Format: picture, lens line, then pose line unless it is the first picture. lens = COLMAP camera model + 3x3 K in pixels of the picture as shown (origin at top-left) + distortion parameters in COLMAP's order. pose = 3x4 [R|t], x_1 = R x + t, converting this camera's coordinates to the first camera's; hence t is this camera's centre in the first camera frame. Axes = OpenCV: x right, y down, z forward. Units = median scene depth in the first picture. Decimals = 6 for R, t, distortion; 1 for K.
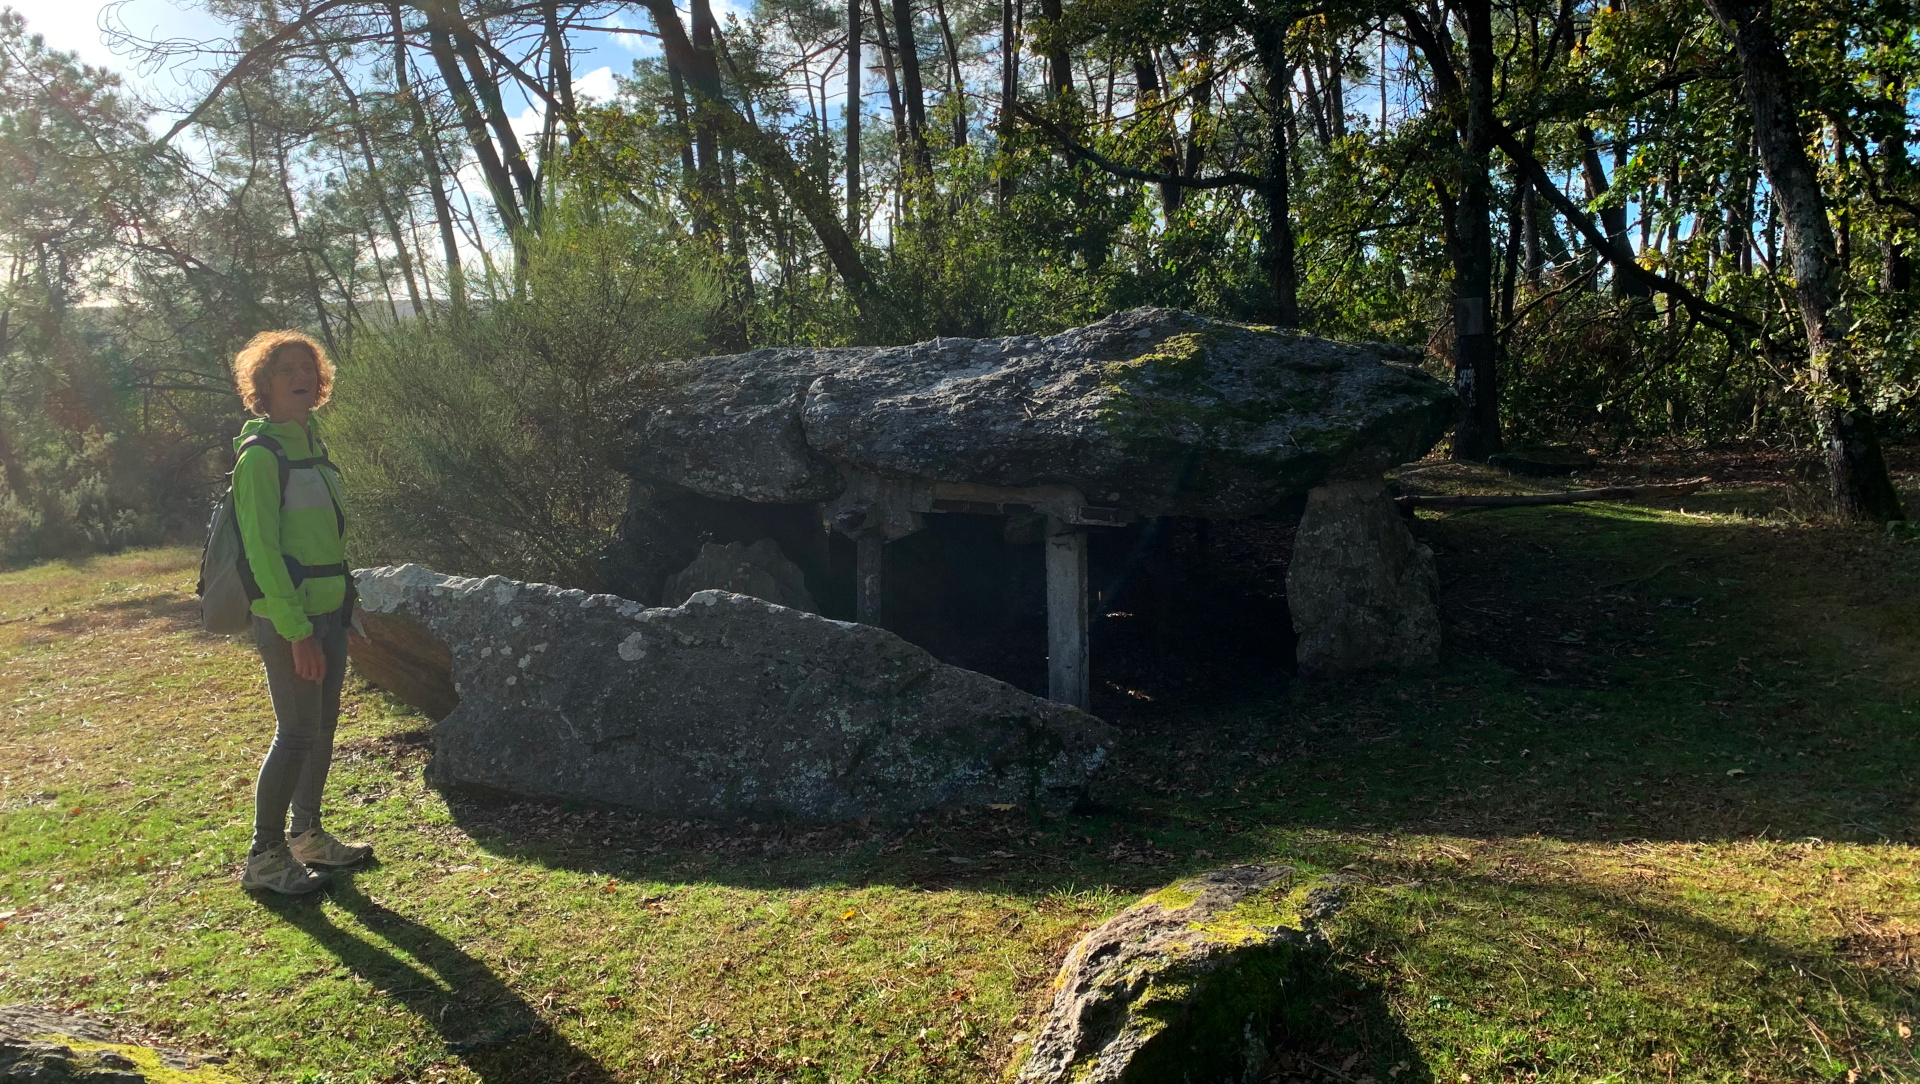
lens RADIAL K [[1460.6, 0, 981.4], [0, 1460.6, 389.0], [0, 0, 1]] dist [0.047776, -0.080903]
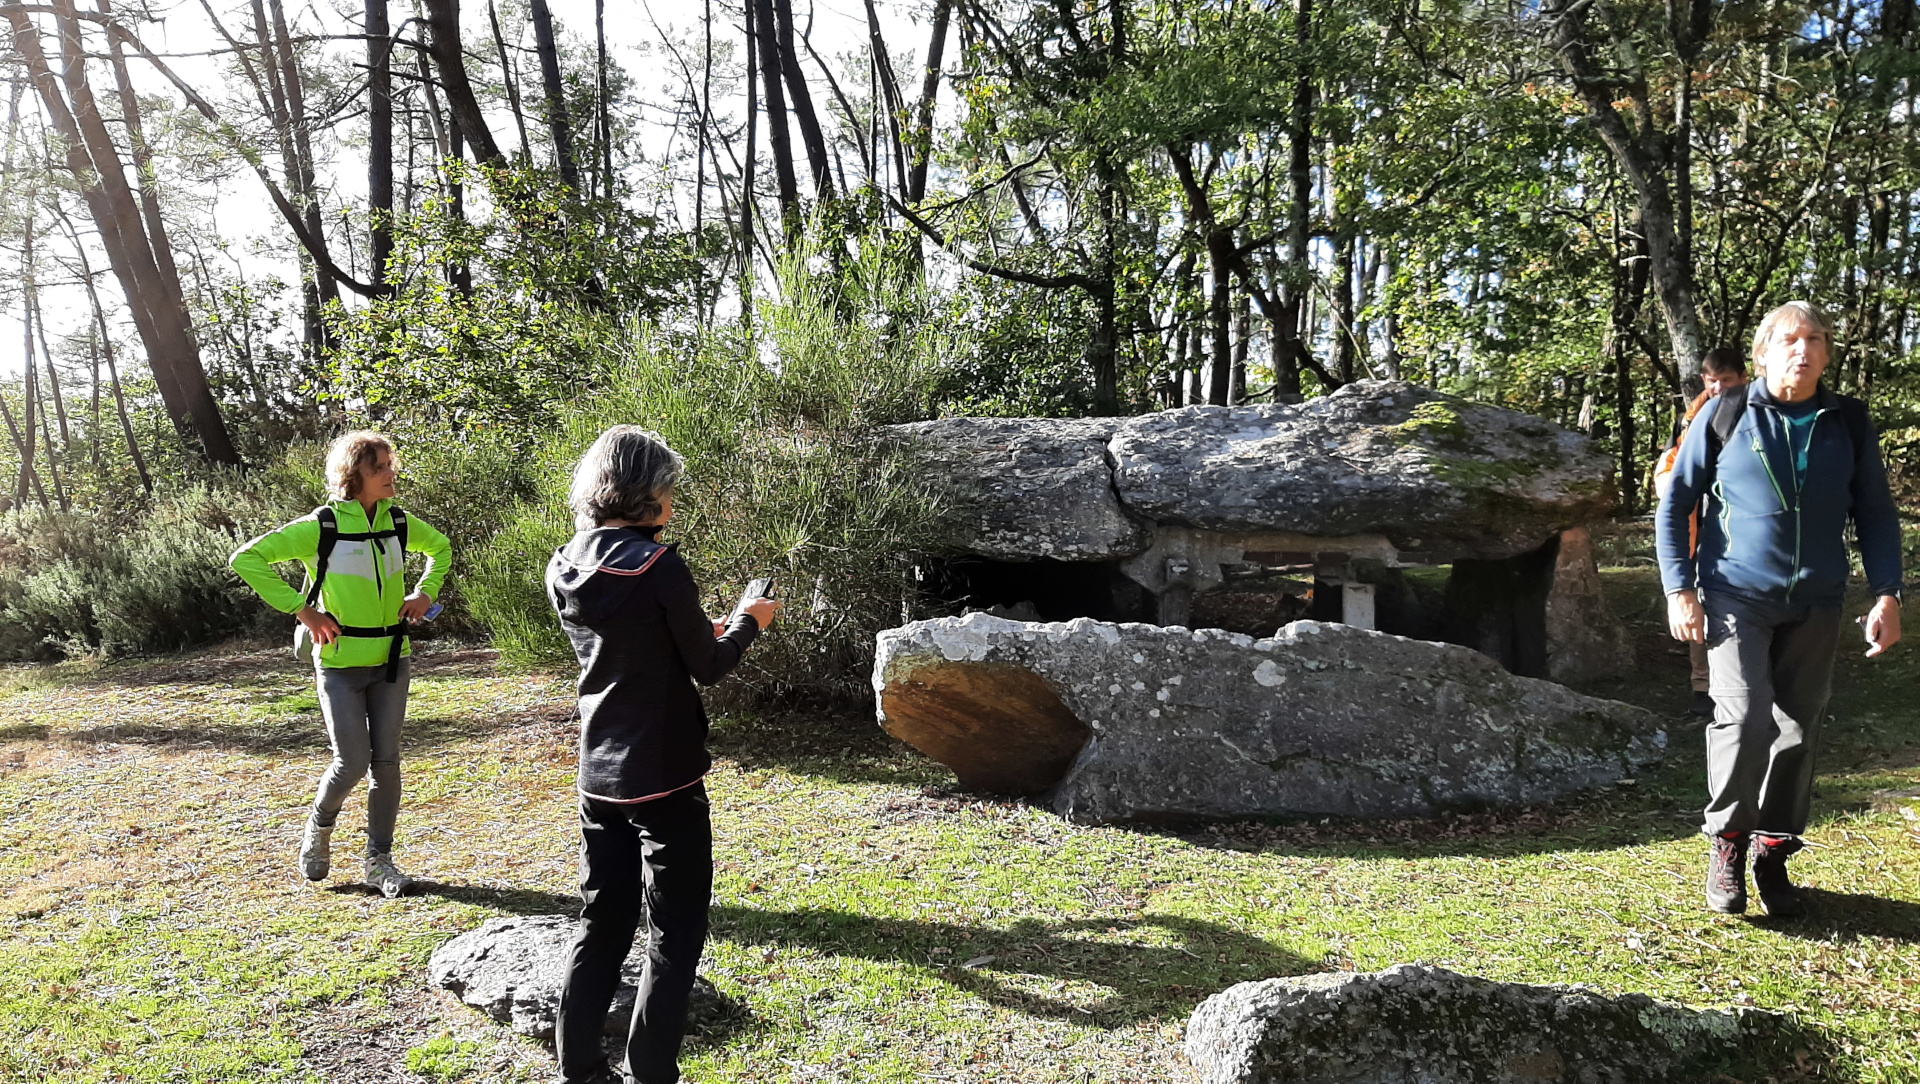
lens RADIAL K [[1485.9, 0, 988.1], [0, 1485.9, 476.5], [0, 0, 1]] dist [0.013307, -0.056539]
pose [[0.920371, -0.001860, 0.391042, -0.695761], [0.008587, 0.999844, -0.015455, 0.038730], [-0.390952, 0.017583, 0.920243, 0.066886]]
